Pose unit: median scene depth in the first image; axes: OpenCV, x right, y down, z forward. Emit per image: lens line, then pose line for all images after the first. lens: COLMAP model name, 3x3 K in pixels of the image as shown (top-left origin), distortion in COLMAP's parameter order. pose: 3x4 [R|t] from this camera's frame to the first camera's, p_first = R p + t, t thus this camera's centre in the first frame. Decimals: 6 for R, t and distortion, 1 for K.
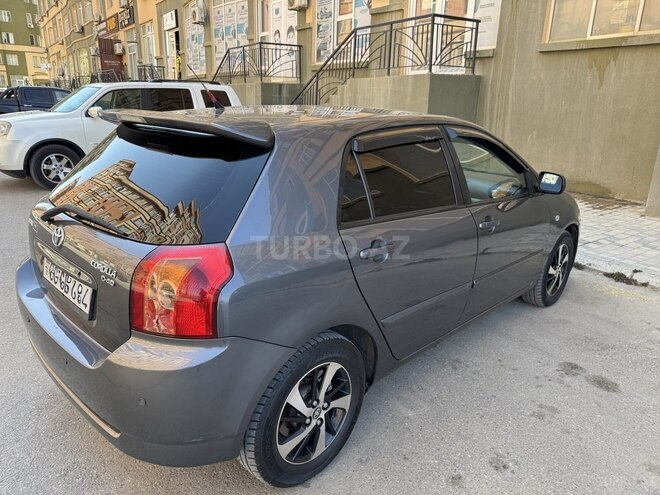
lens RADIAL K [[480.5, 0, 333.8], [0, 480.5, 251.1], [0, 0, 1]] dist [0.025665, -0.028347]
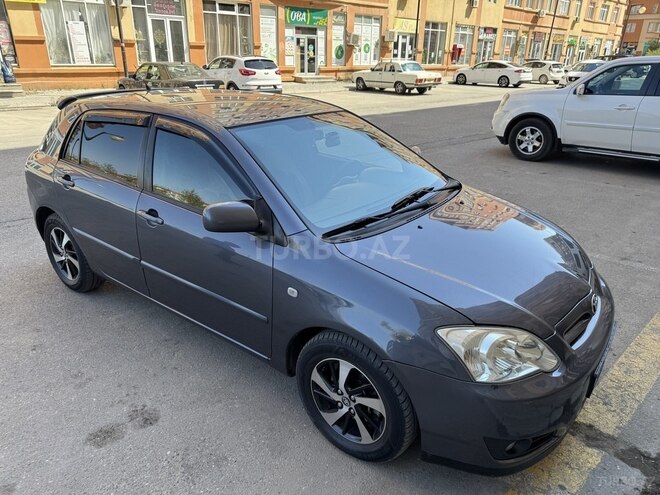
lens RADIAL K [[480.5, 0, 329.9], [0, 480.5, 252.5], [0, 0, 1]] dist [0.025665, -0.028347]
pose [[0.101059, 0.359505, -0.927655, 0.759795], [-0.300412, 0.899931, 0.316034, -0.242359], [0.948441, 0.246741, 0.198945, 0.670590]]
